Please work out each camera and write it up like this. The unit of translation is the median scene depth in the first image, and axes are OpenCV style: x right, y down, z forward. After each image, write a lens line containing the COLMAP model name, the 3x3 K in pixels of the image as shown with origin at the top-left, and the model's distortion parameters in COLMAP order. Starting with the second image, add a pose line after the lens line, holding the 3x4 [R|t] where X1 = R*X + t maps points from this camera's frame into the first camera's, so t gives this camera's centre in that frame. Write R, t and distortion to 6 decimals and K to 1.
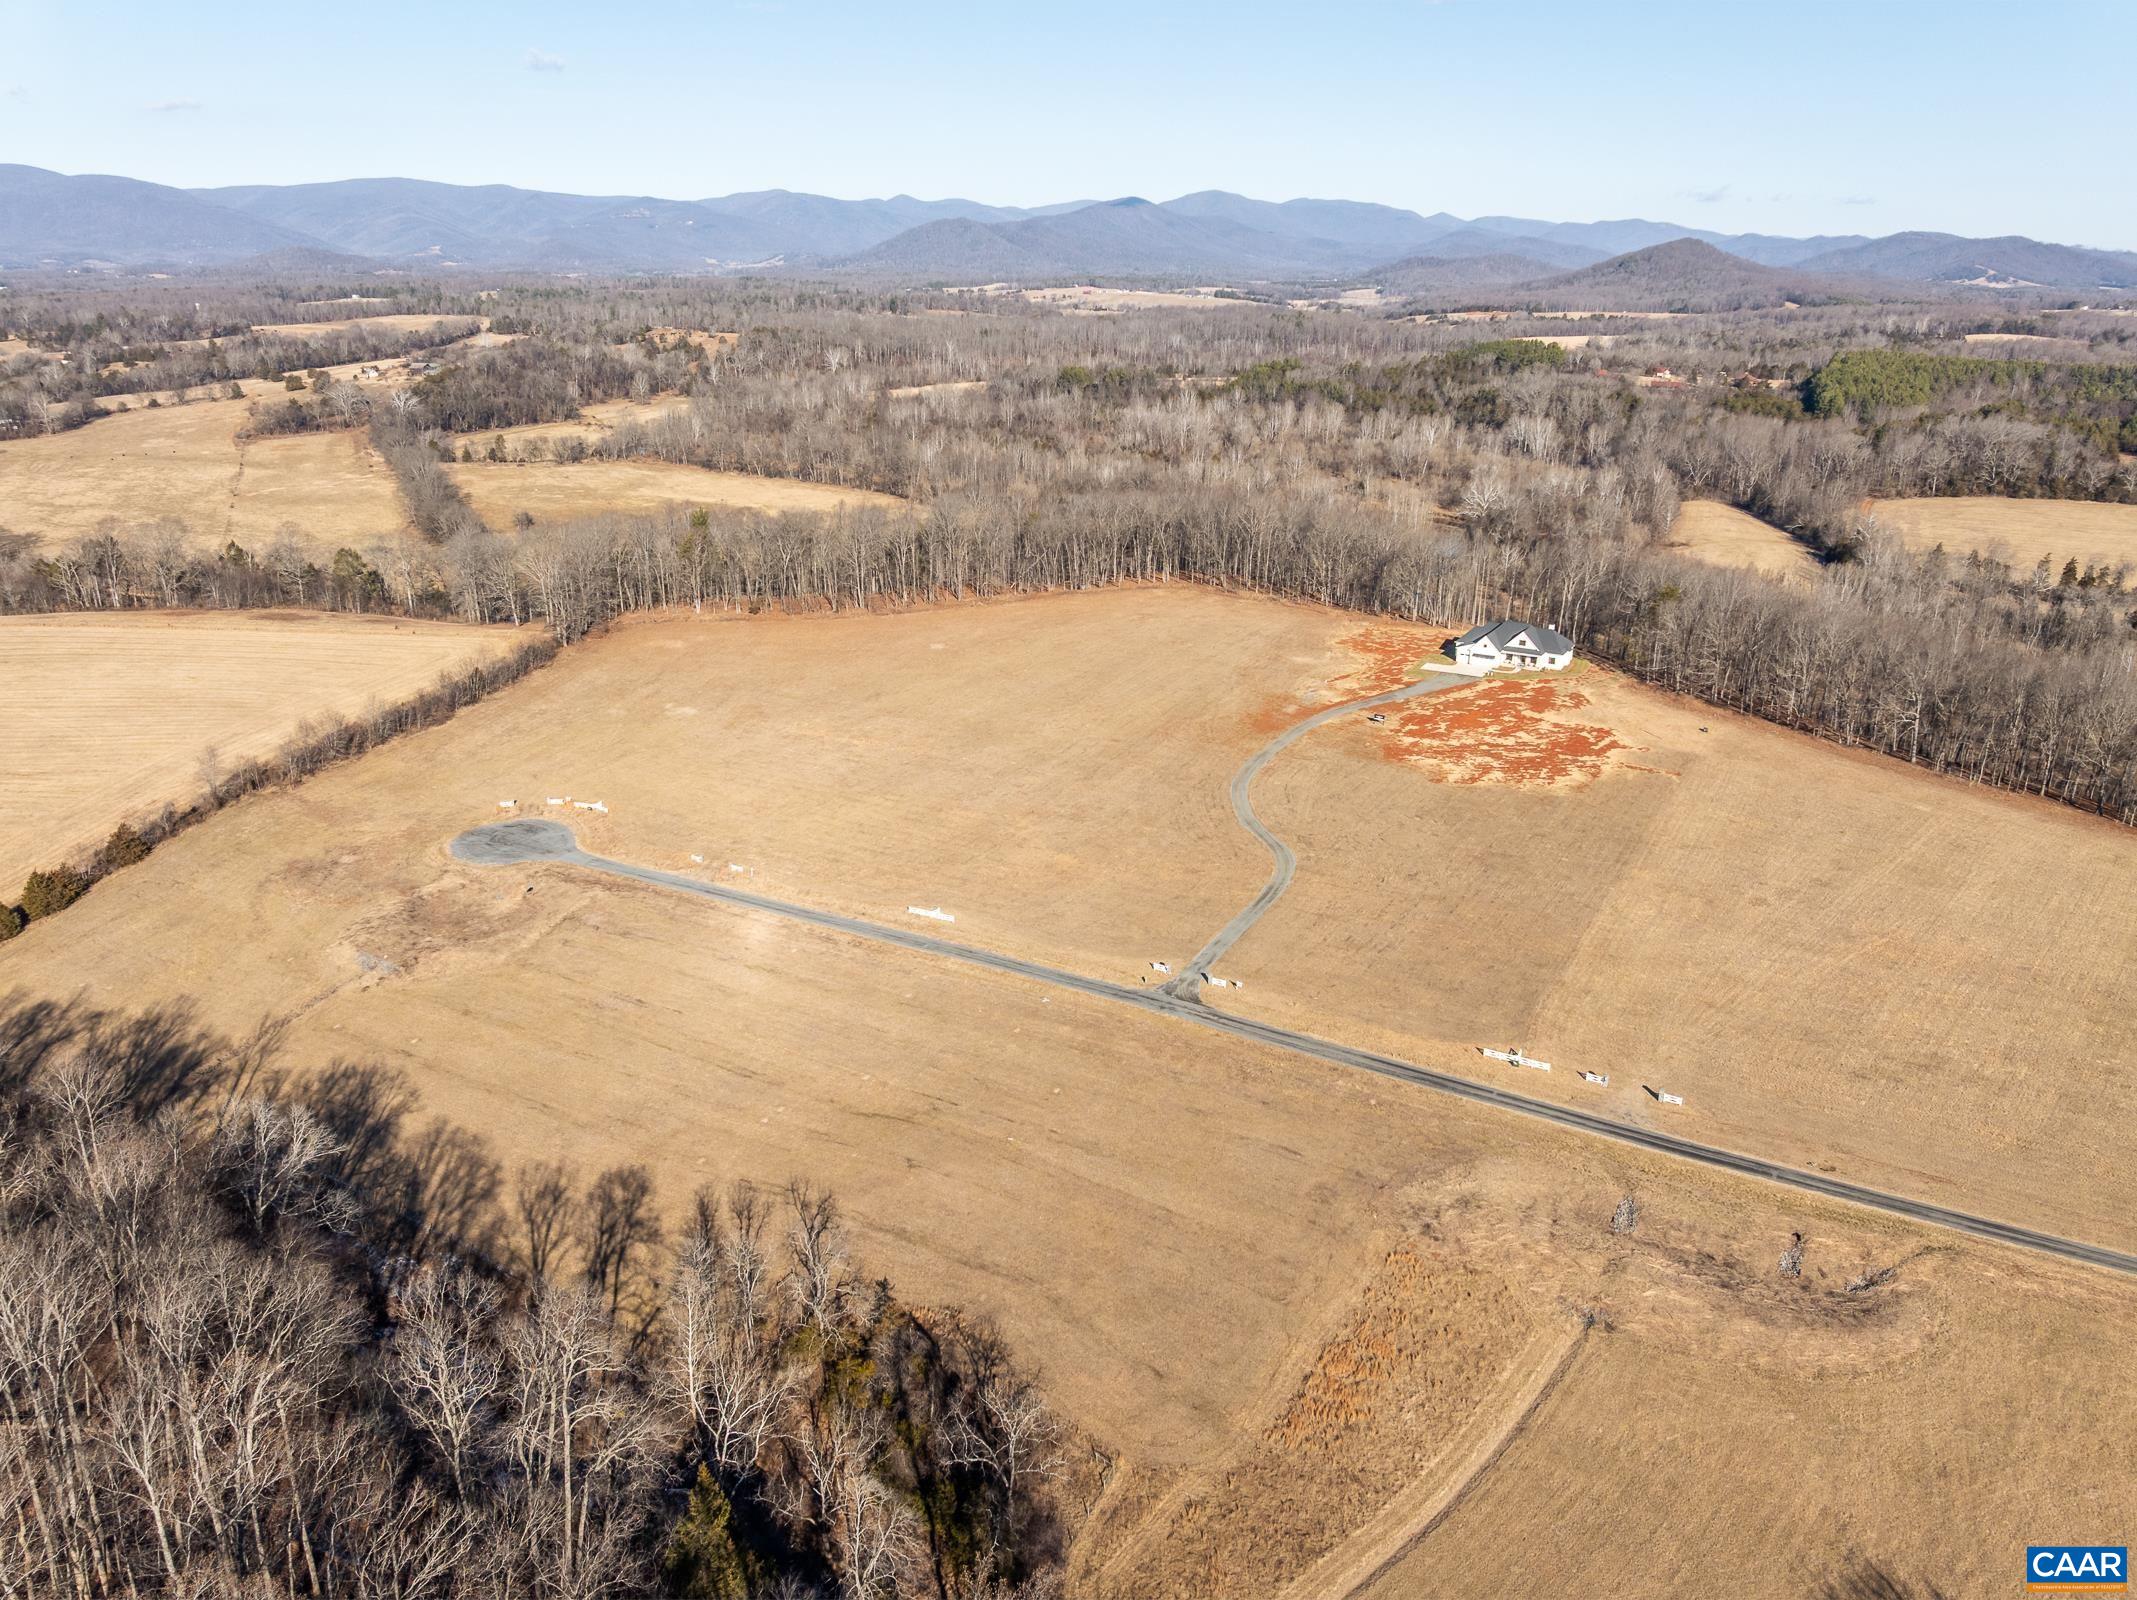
lens RADIAL K [[1504.7, 0, 1079.2], [0, 1504.7, 798.1], [0, 0, 1]] dist [-0.044456, 0.008335]
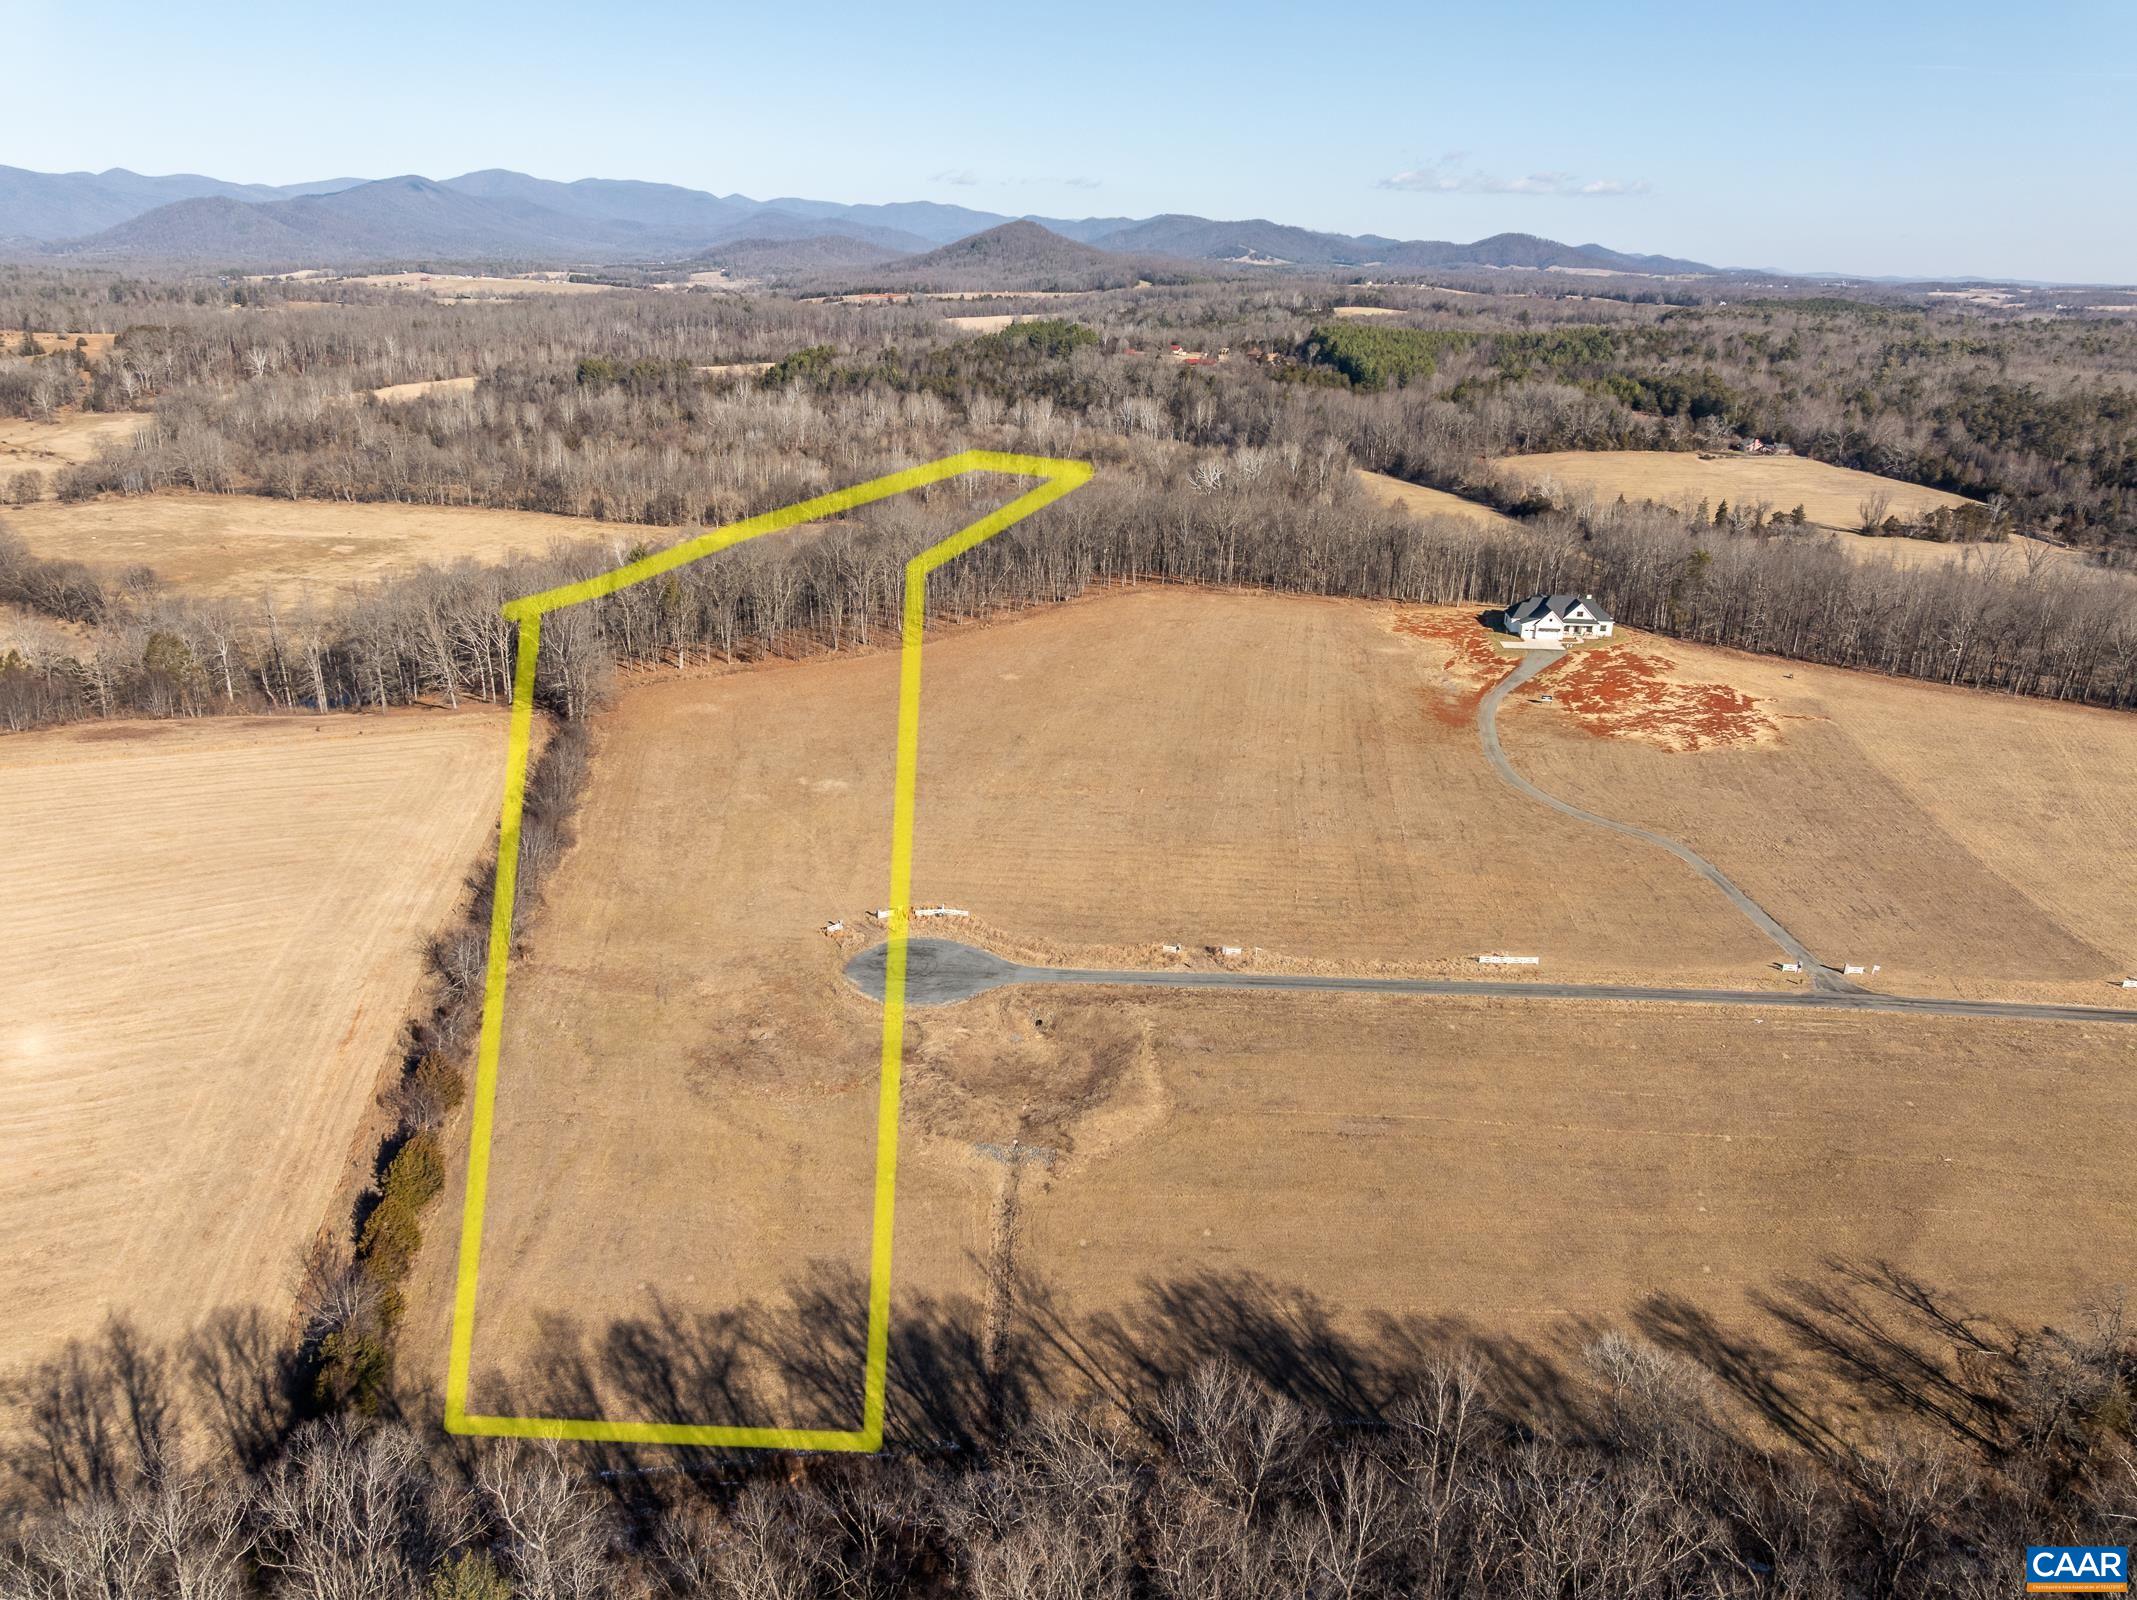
lens RADIAL K [[1504.7, 0, 1079.2], [0, 1504.7, 798.1], [0, 0, 1]] dist [-0.044456, 0.008335]
pose [[0.903776, -0.140474, 0.404296, -0.198036], [0.136008, 0.989904, 0.039908, -0.026996], [-0.405820, 0.018920, 0.913757, 0.071654]]
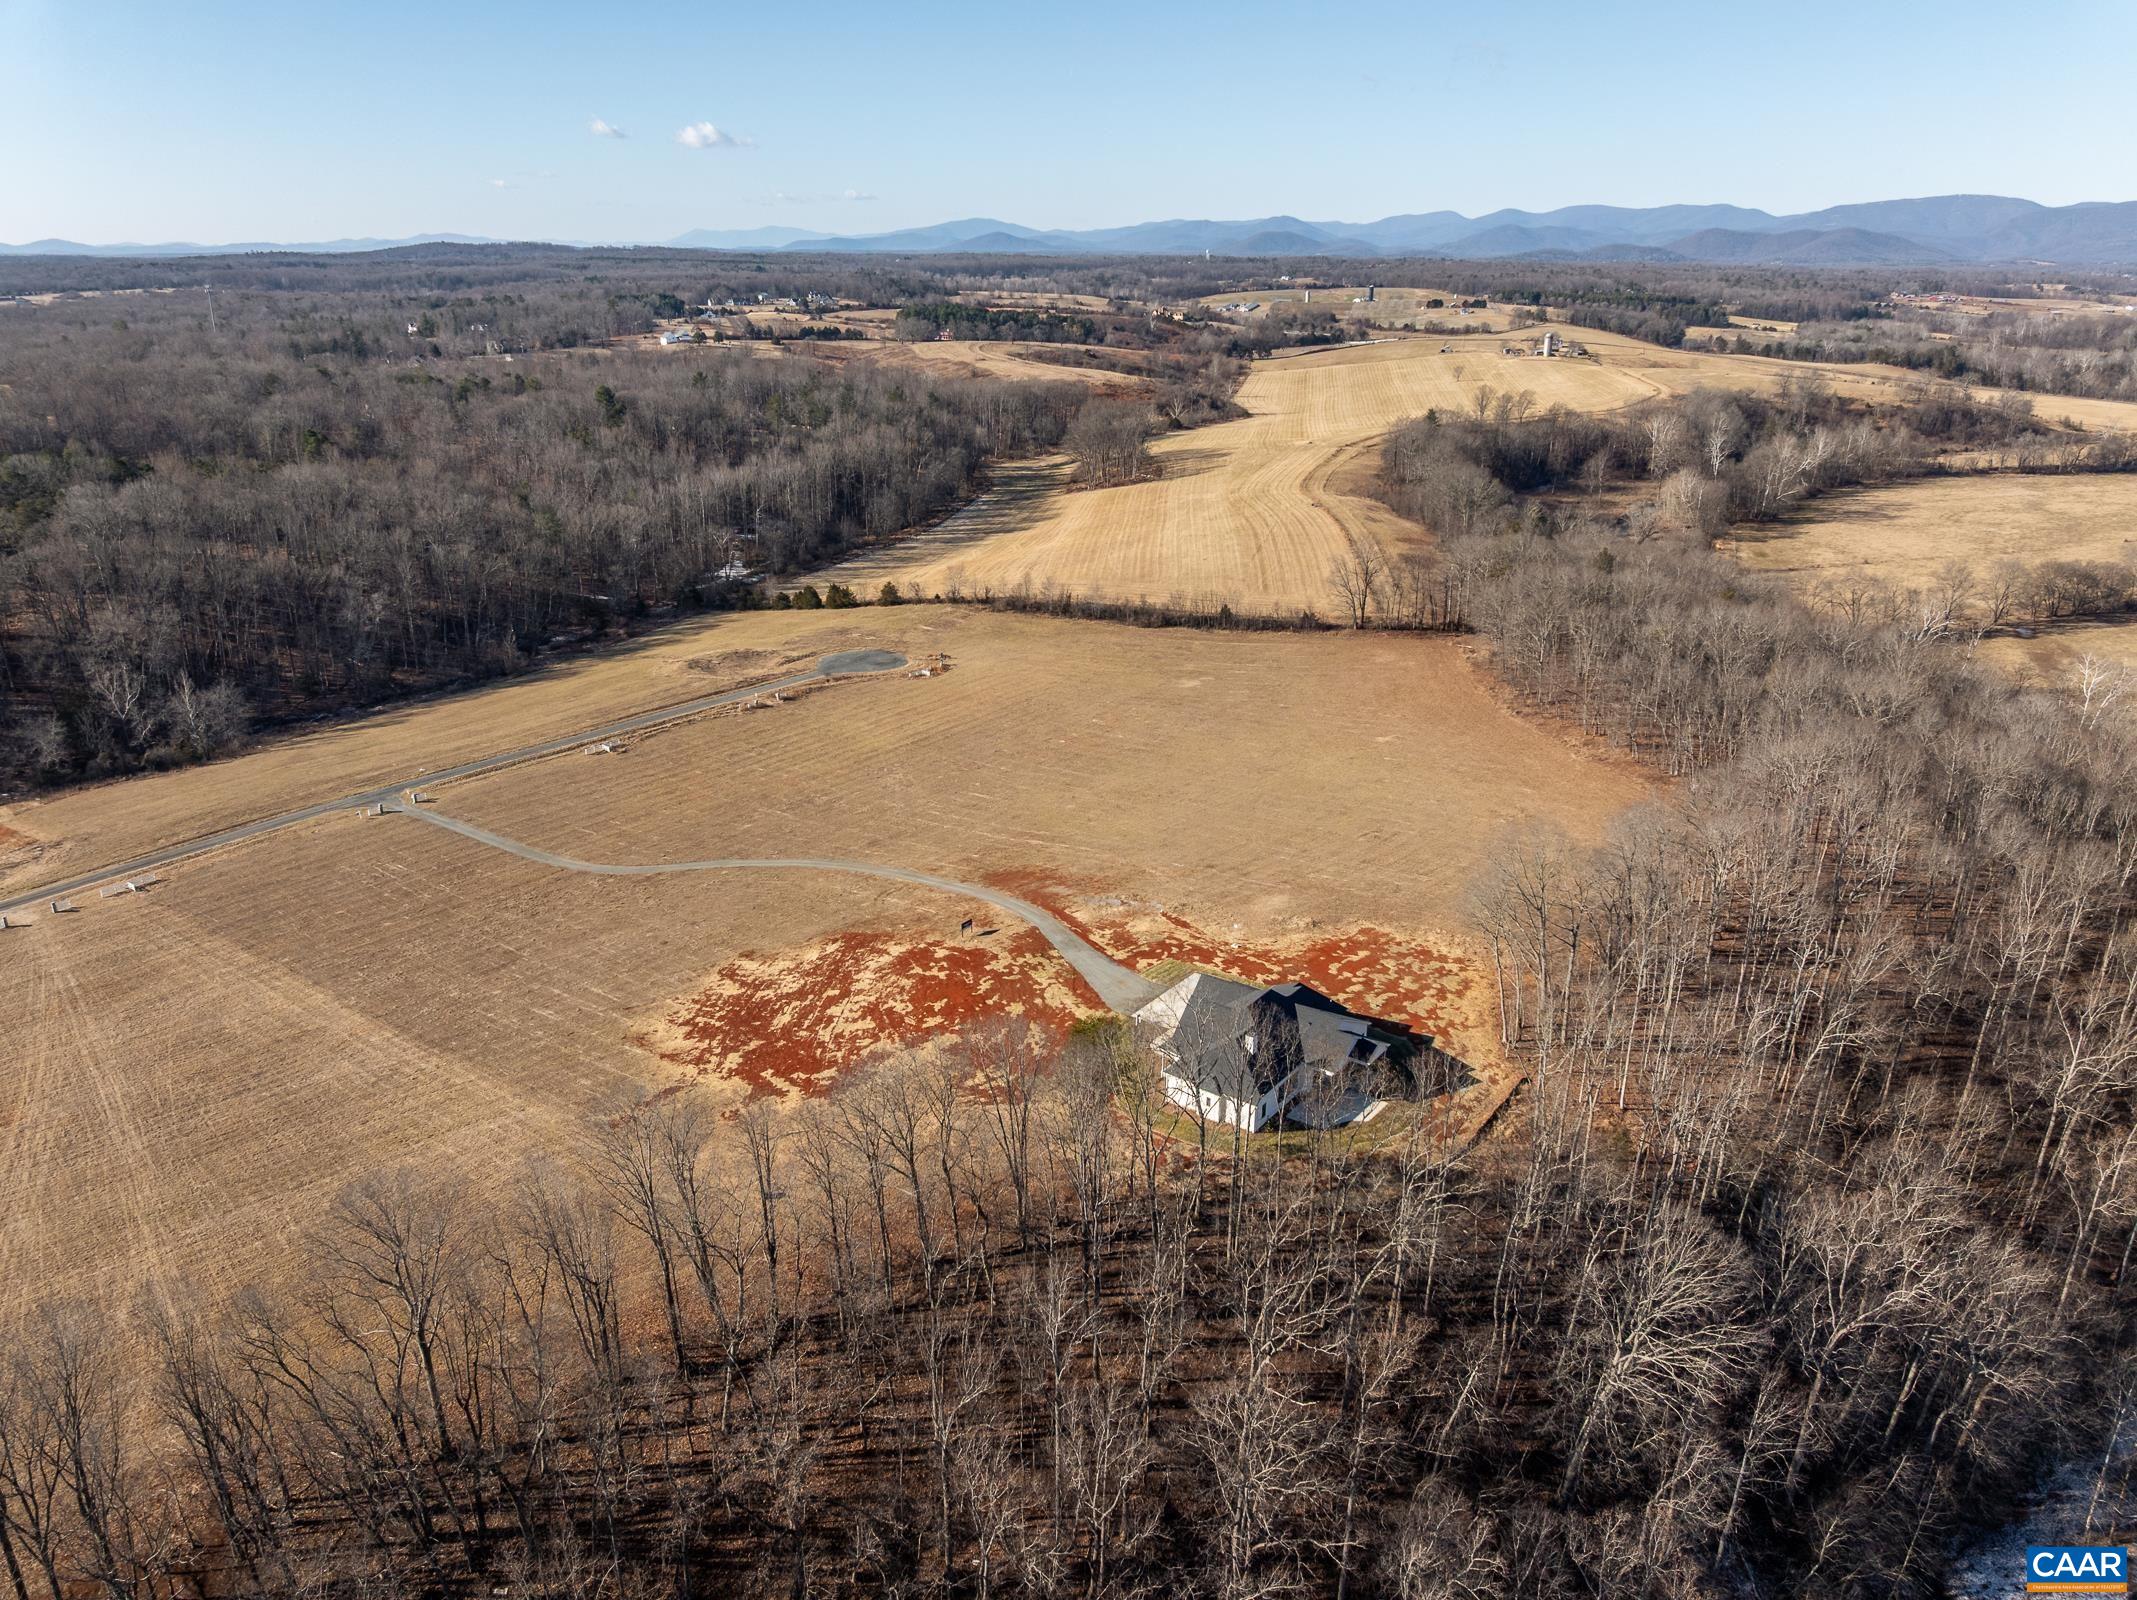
lens RADIAL K [[1504.7, 0, 1079.2], [0, 1504.7, 798.1], [0, 0, 1]] dist [-0.044456, 0.008335]
pose [[-0.105964, 0.336545, -0.935686, 0.305494], [-0.339679, 0.872128, 0.352152, -0.135542], [0.934553, 0.355148, 0.021903, 0.386035]]
